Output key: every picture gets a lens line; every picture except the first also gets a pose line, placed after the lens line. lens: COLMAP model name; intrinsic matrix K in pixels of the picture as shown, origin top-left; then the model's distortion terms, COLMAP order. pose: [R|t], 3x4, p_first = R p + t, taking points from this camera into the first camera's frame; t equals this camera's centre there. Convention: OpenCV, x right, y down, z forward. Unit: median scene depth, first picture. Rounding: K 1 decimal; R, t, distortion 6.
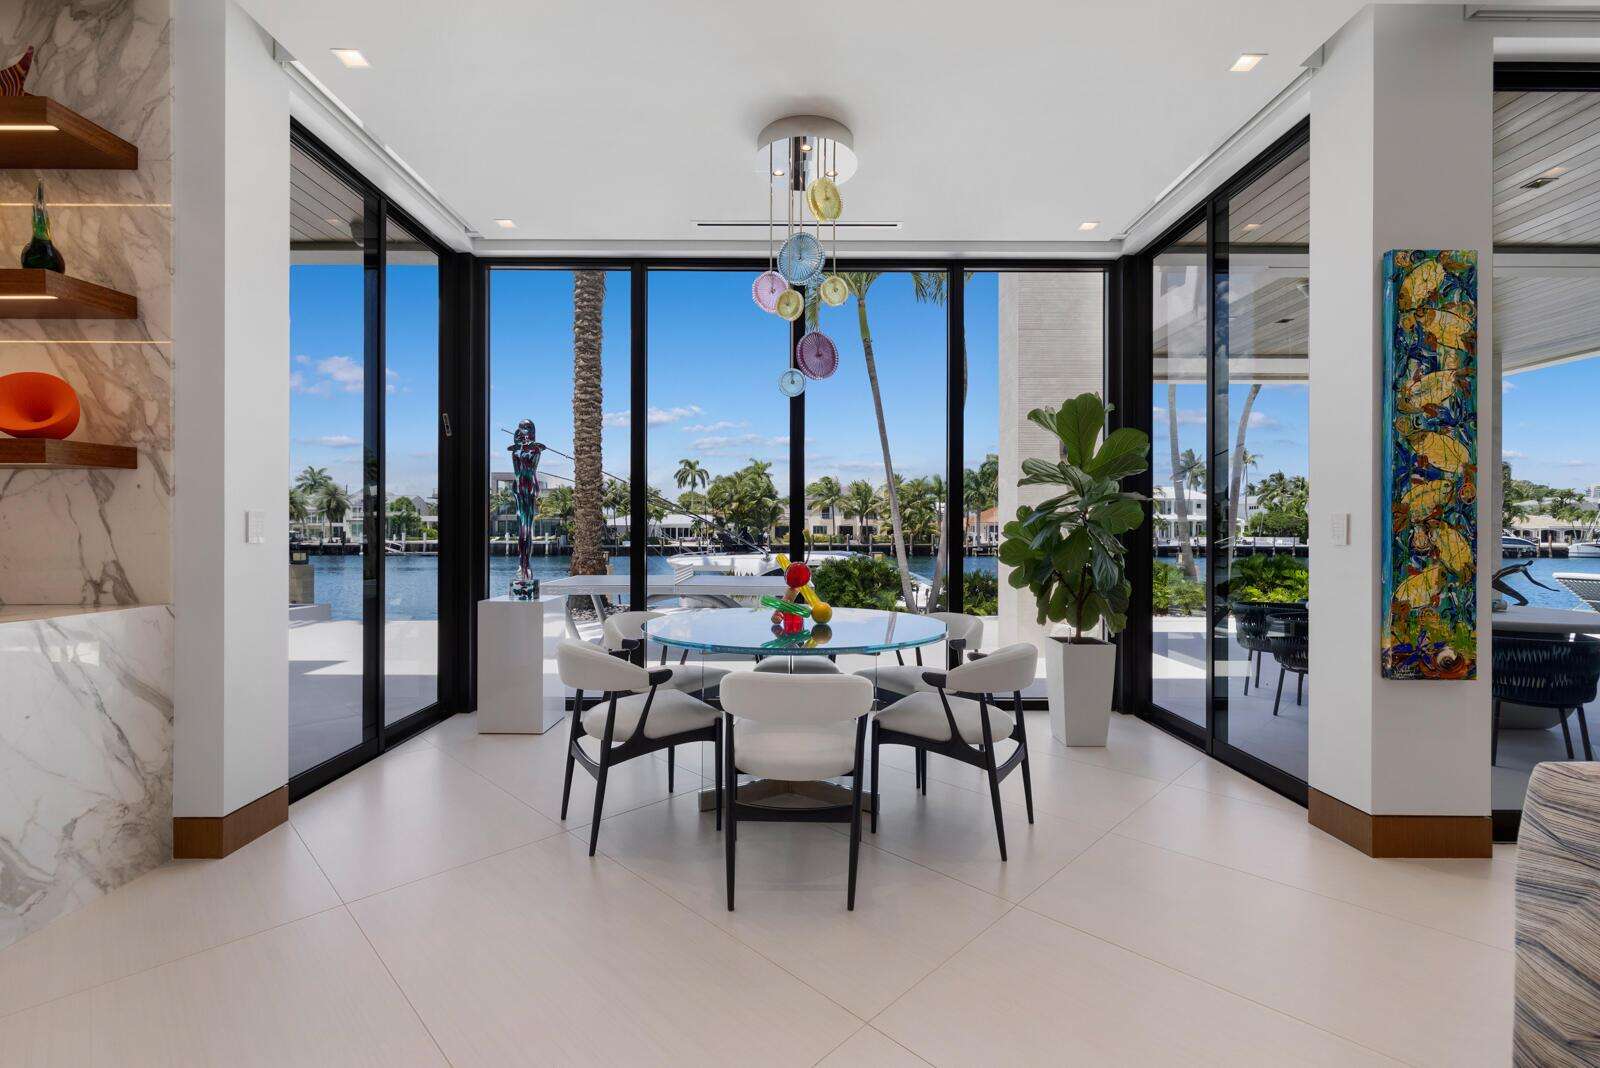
lens RADIAL K [[700.1, 0, 800.1], [0, 700.1, 529.0], [0, 0, 1]] dist [0.002555, -0.000510]
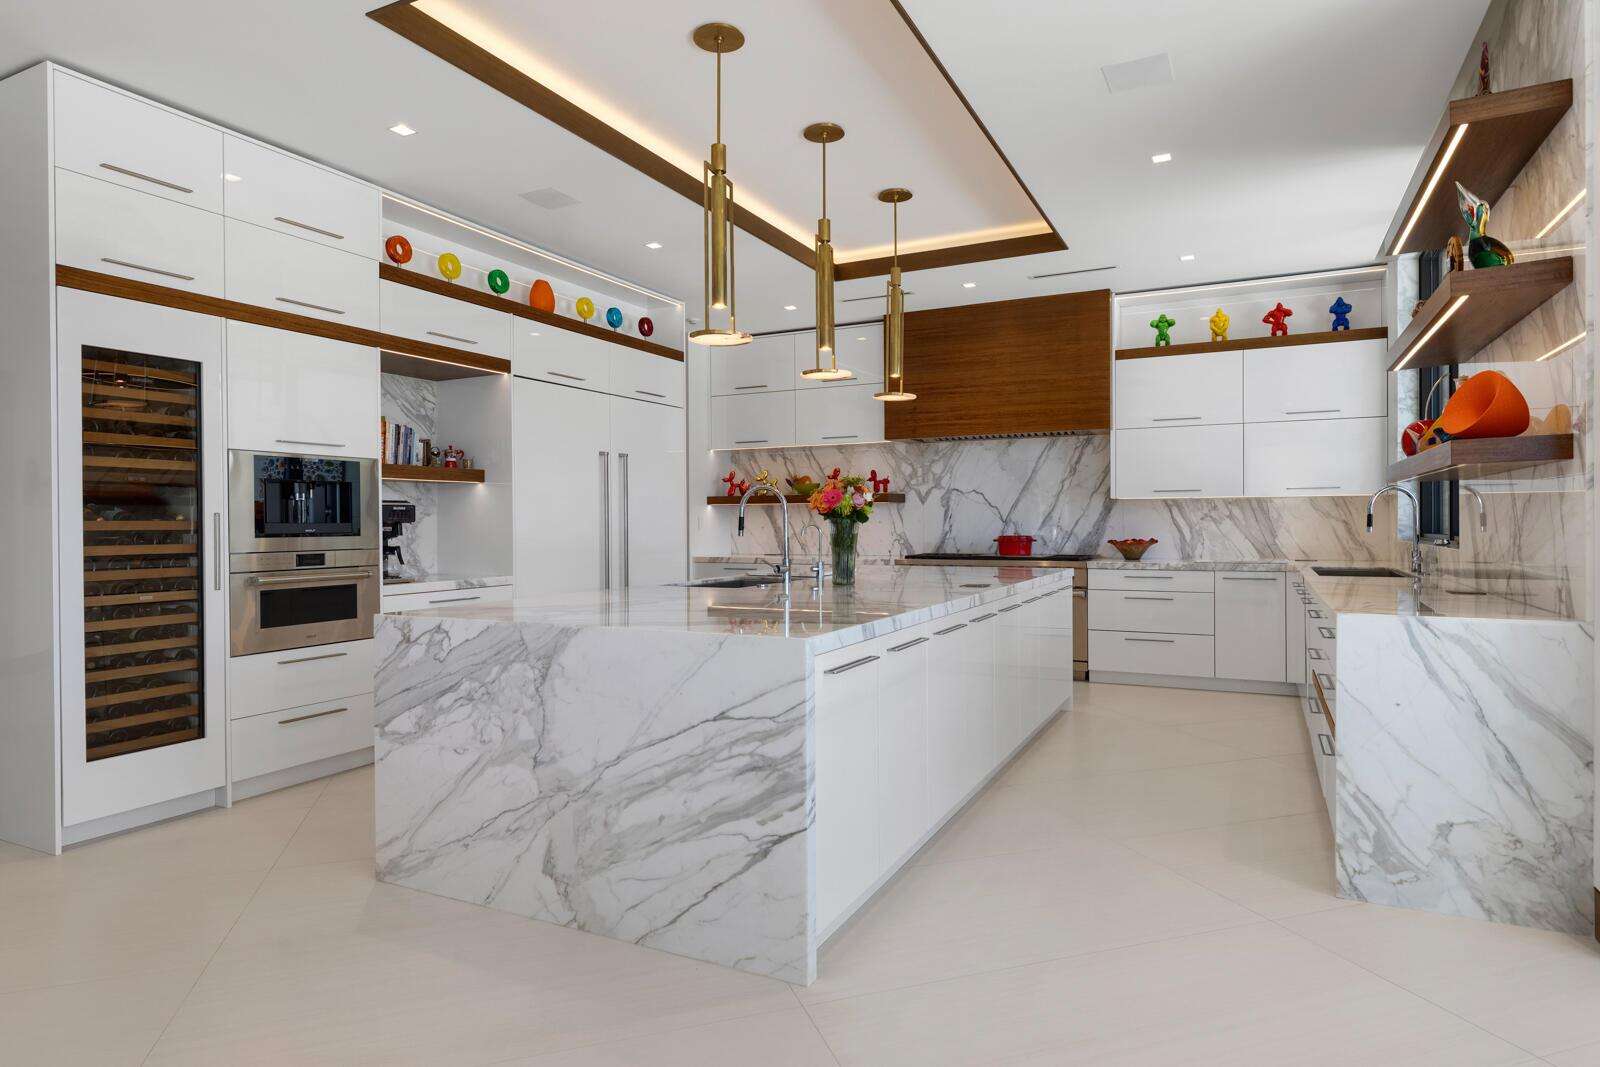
lens RADIAL K [[903.0, 0, 803.3], [0, 903.0, 534.7], [0, 0, 1]] dist [0.007228, 0.000757]
pose [[-0.457028, 0.014580, -0.889333, 0.448237], [0.007190, 0.999894, 0.012698, -0.013820], [0.889423, -0.000591, -0.457084, 0.669675]]
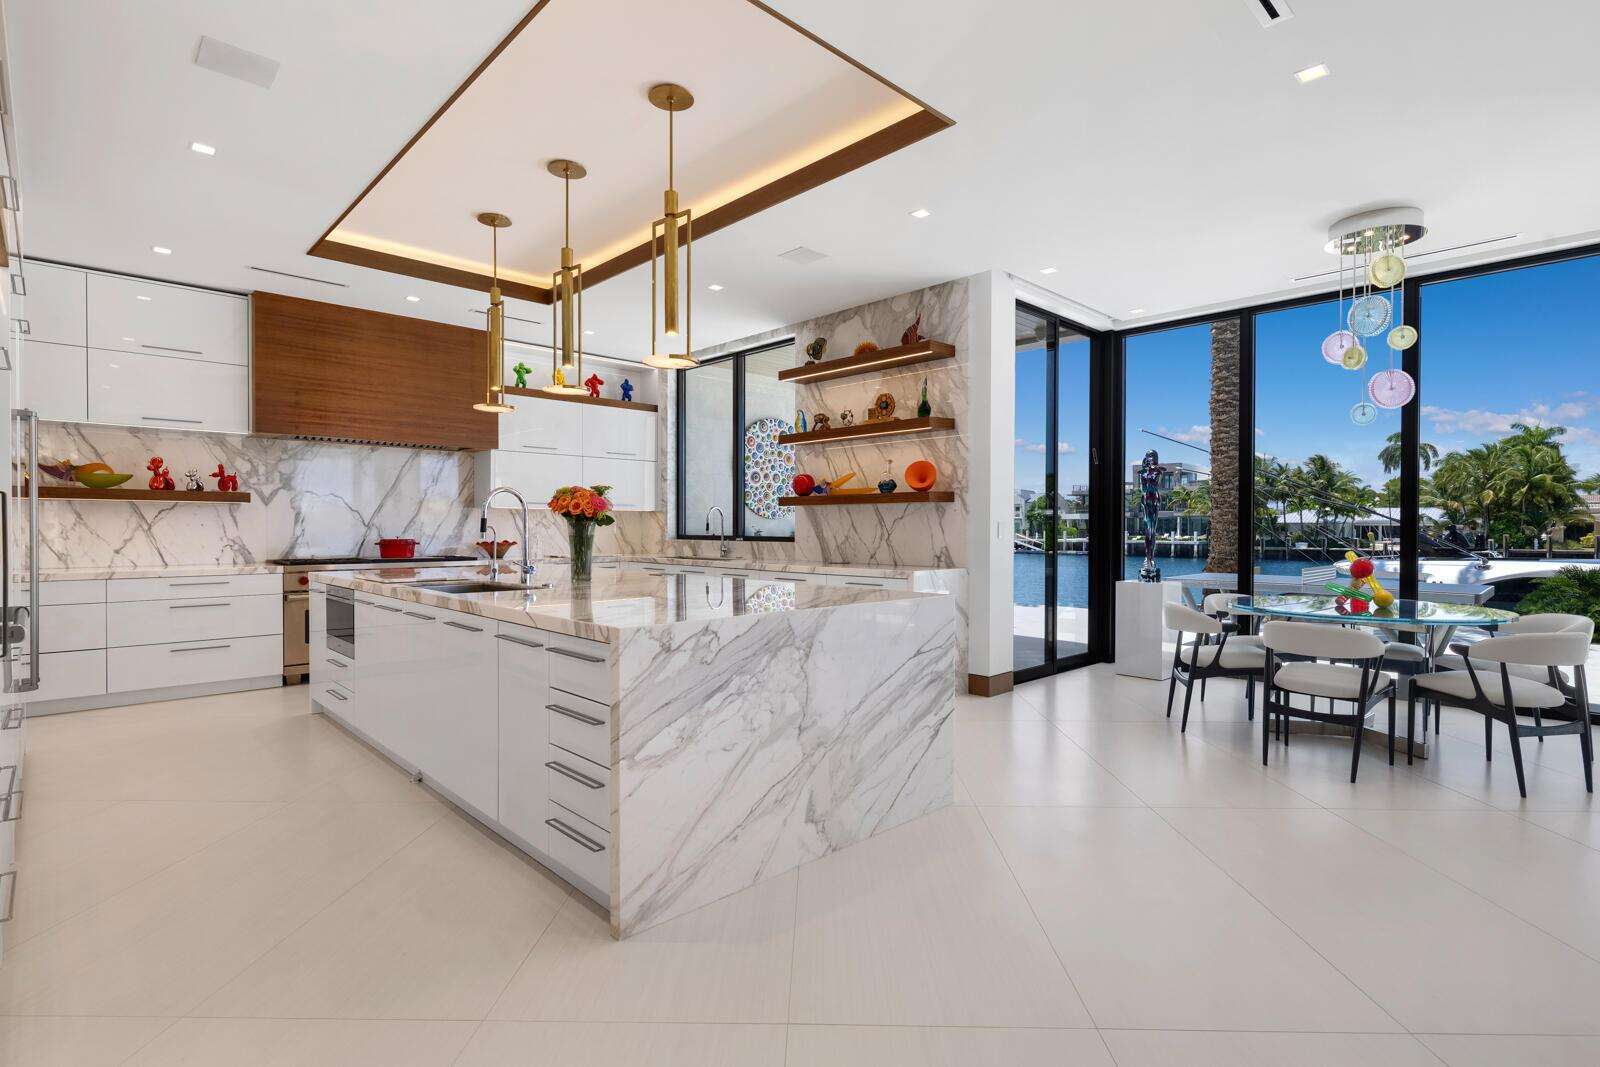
lens RADIAL K [[789.2, 0, 798.1], [0, 789.2, 532.5], [0, 0, 1]] dist [-0.002431, -0.000072]
pose [[0.684873, 0.005811, -0.728639, 0.428979], [-0.001021, 0.999975, 0.007016, -0.011809], [0.728662, -0.004061, 0.684862, -0.919282]]
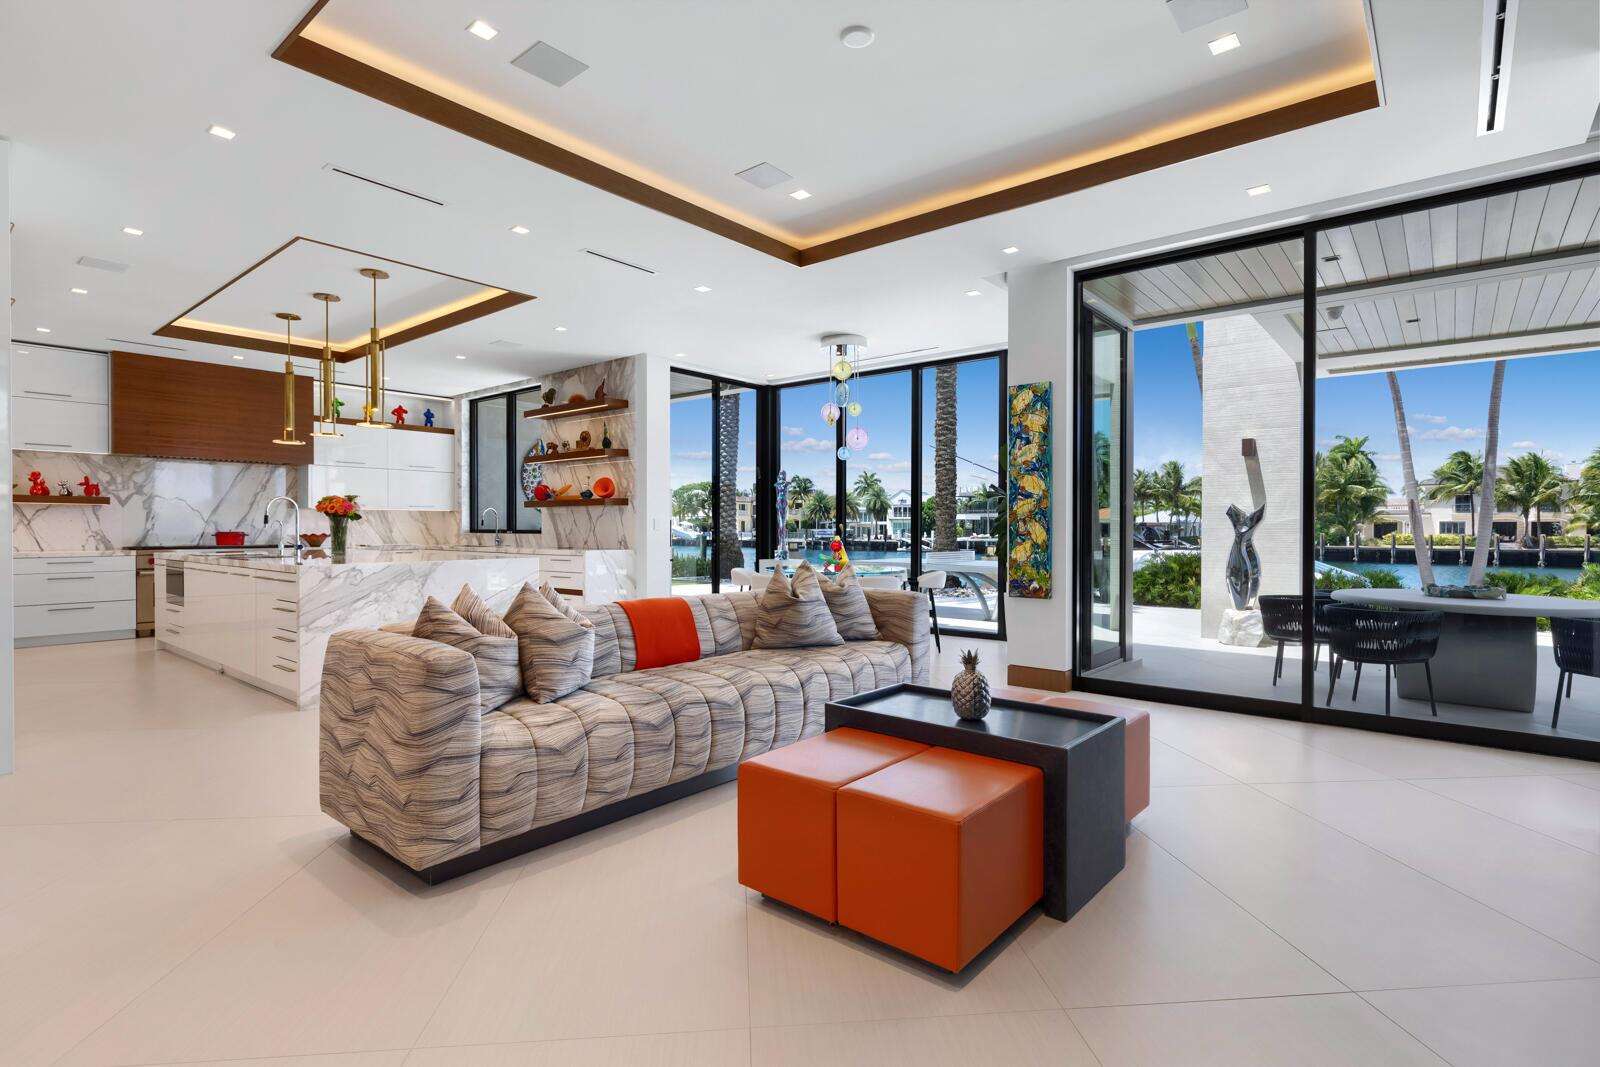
lens RADIAL K [[789.2, 0, 807.7], [0, 789.2, 531.1], [0, 0, 1]] dist [-0.002431, -0.000072]
pose [[0.765946, 0.002673, -0.642899, 1.866060], [0.000545, 0.999988, 0.004806, 0.012790], [0.642904, -0.004031, 0.765936, -1.133680]]
